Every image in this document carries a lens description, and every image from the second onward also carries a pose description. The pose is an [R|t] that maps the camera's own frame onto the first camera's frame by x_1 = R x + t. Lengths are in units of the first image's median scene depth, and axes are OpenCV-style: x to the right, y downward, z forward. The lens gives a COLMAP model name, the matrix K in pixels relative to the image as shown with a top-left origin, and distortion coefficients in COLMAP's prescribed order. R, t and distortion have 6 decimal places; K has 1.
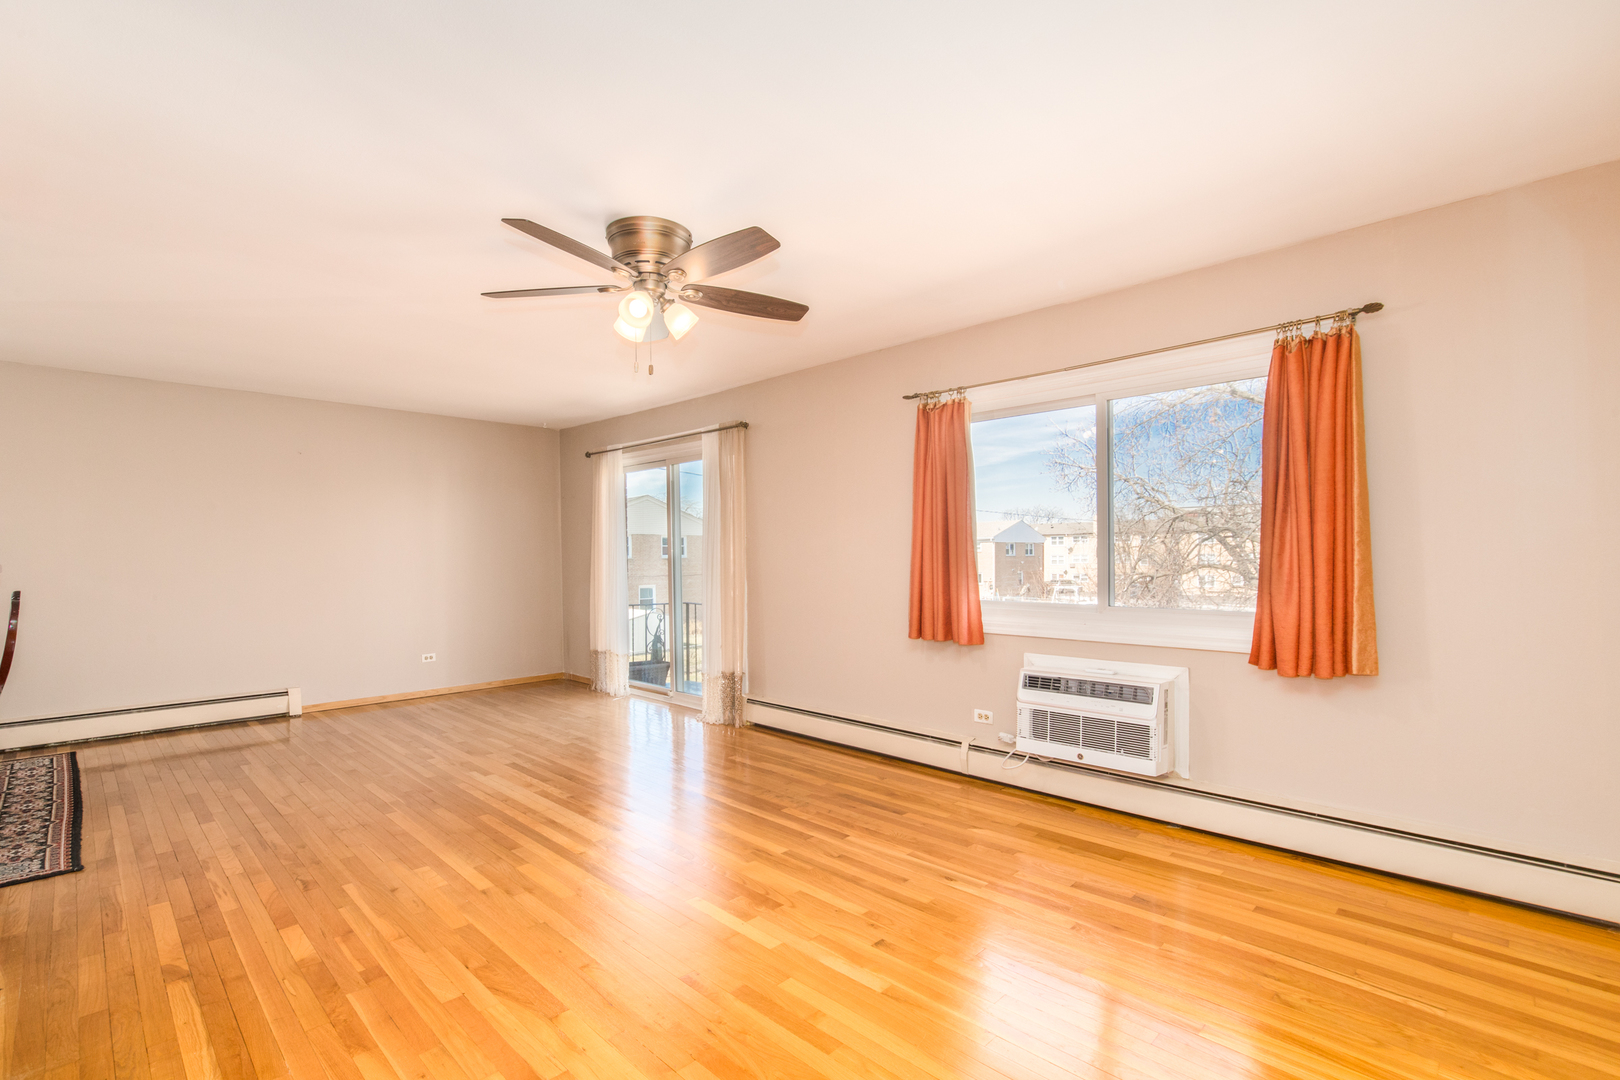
lens RADIAL K [[731.7, 0, 808.7], [0, 731.7, 577.0], [0, 0, 1]] dist [-0.013553, 0.000293]
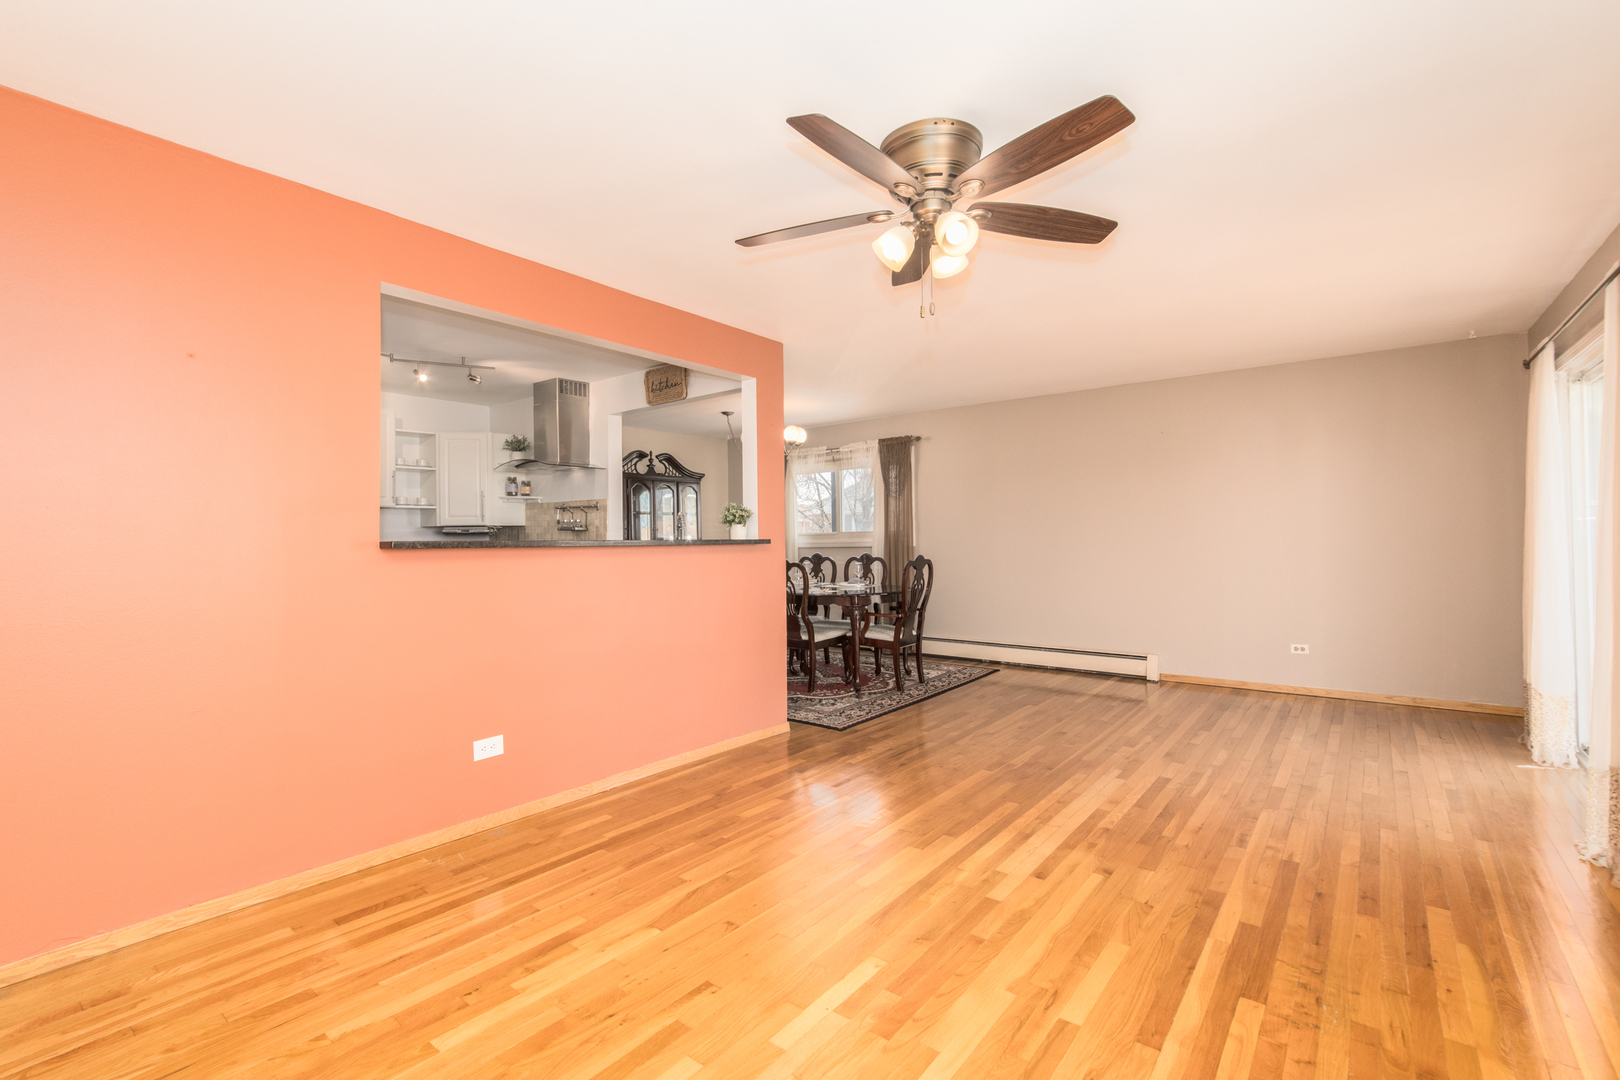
lens RADIAL K [[723.5, 0, 797.8], [0, 723.5, 538.6], [0, 0, 1]] dist [-0.007024, 0.000301]
pose [[0.104560, 0.009408, -0.994474, 0.433611], [-0.021703, 0.999739, 0.007176, -0.018878], [0.994282, 0.020833, 0.104737, 0.573725]]
